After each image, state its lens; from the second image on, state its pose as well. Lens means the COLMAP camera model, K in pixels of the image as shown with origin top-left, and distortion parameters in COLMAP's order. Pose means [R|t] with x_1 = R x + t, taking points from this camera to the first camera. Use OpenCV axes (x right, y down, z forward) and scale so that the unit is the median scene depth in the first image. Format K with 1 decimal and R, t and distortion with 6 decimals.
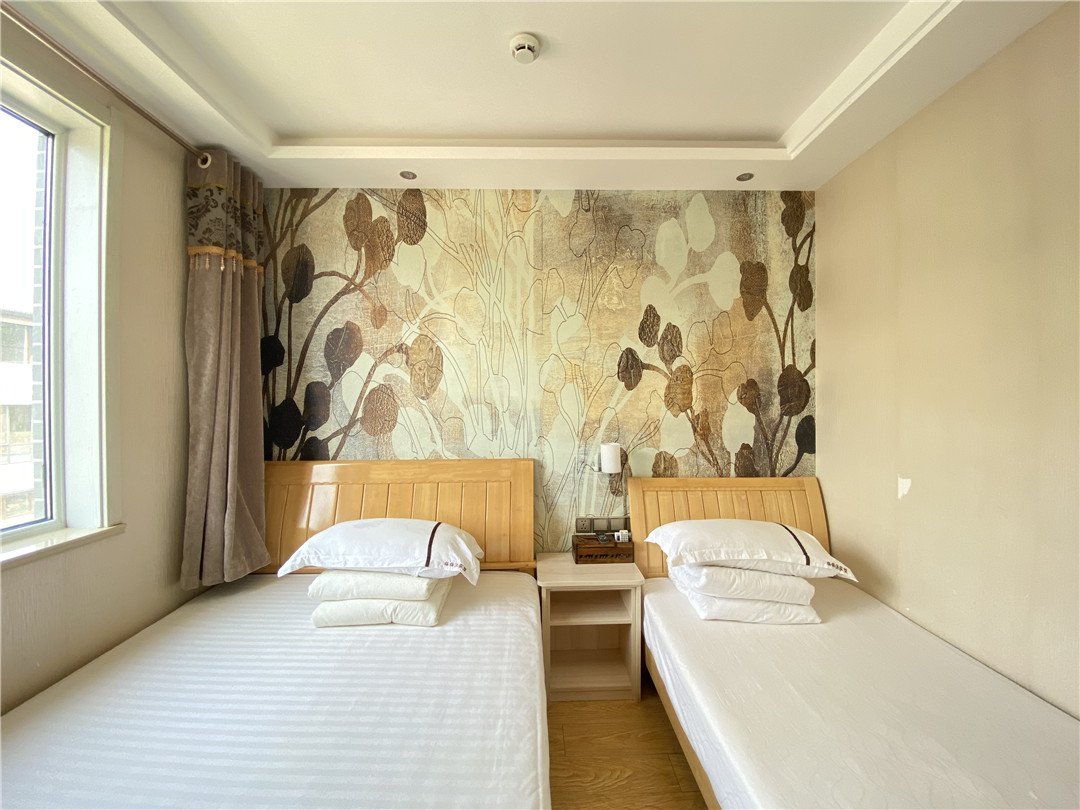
lens RADIAL K [[436.8, 0, 550.0], [0, 436.8, 404.0], [0, 0, 1]] dist [0.034405, -0.028685]
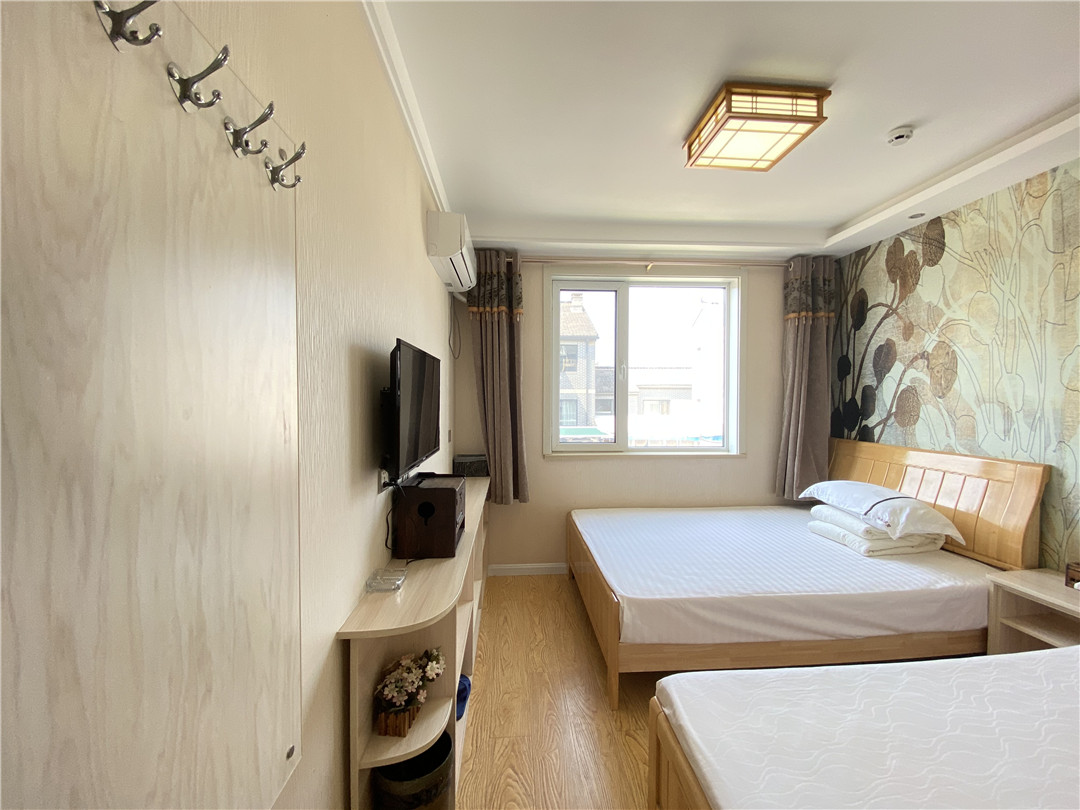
lens RADIAL K [[436.8, 0, 550.0], [0, 436.8, 404.0], [0, 0, 1]] dist [0.034405, -0.028685]
pose [[0.064540, 0.017618, -0.997760, 0.792371], [-0.015693, 0.999738, 0.016638, 0.001415], [0.997792, 0.014584, 0.064800, -0.087268]]
